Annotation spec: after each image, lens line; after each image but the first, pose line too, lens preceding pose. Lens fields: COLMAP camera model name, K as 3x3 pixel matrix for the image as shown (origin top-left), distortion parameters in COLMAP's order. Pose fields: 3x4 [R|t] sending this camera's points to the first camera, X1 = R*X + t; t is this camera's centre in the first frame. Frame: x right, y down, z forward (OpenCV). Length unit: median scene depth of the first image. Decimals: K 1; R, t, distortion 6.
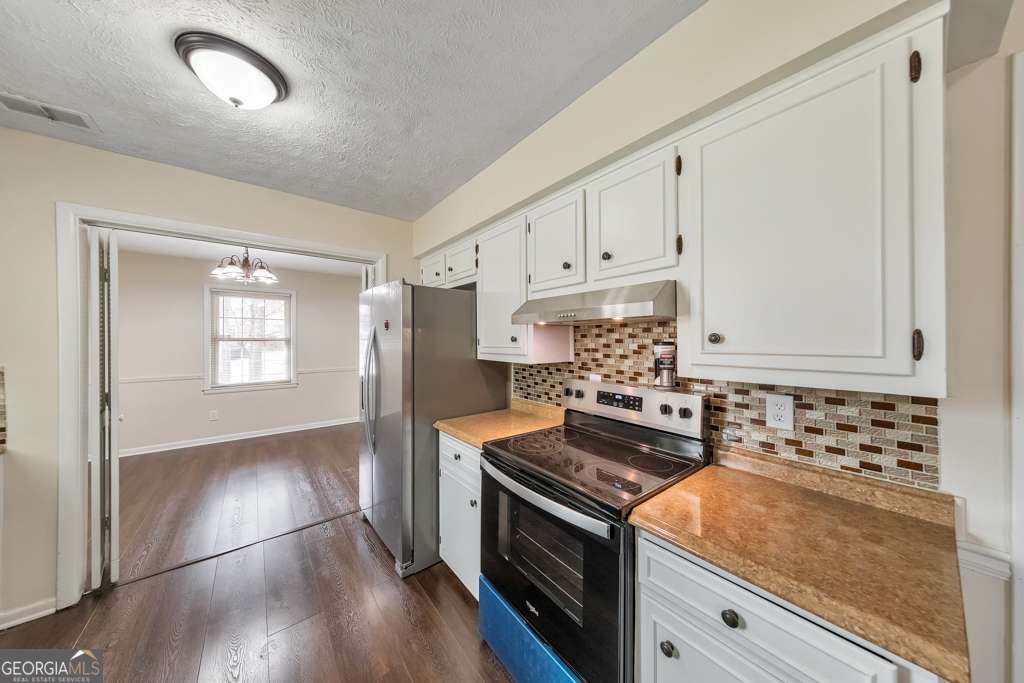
lens RADIAL K [[318.7, 0, 512.0], [0, 318.7, 341.5], [0, 0, 1]] dist [0.000412, 0.000018]
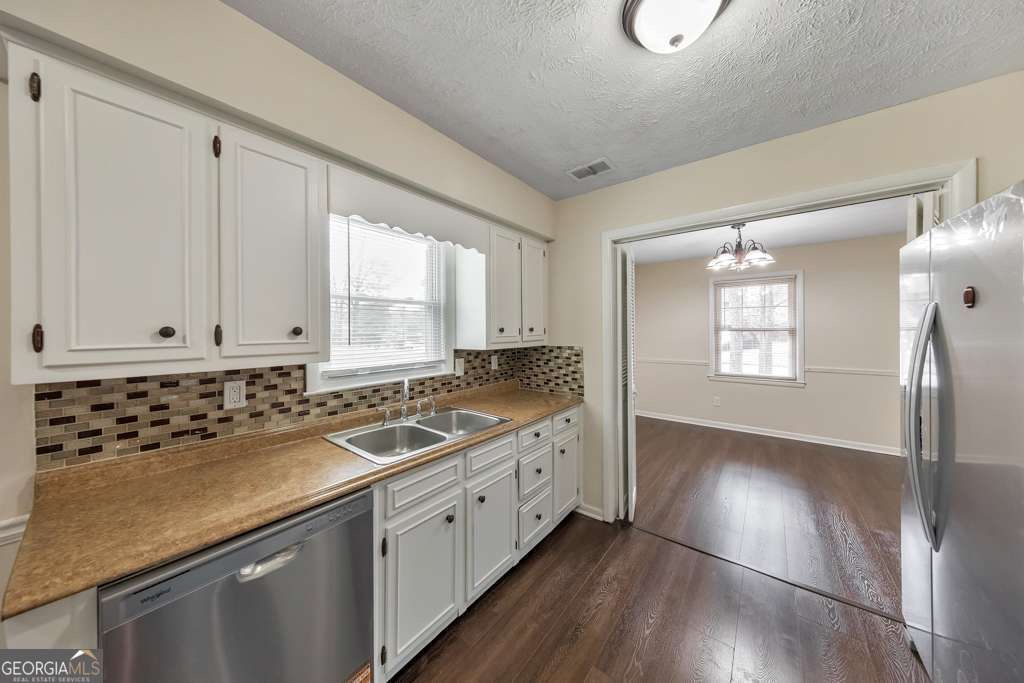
lens RADIAL K [[331.2, 0, 510.8], [0, 331.2, 329.9], [0, 0, 1]] dist [0.001316, -0.000057]
pose [[0.232439, -0.005004, -0.972598, -0.039565], [-0.001861, 0.999983, -0.005590, 0.001988], [0.972609, 0.003110, 0.232426, 0.118228]]
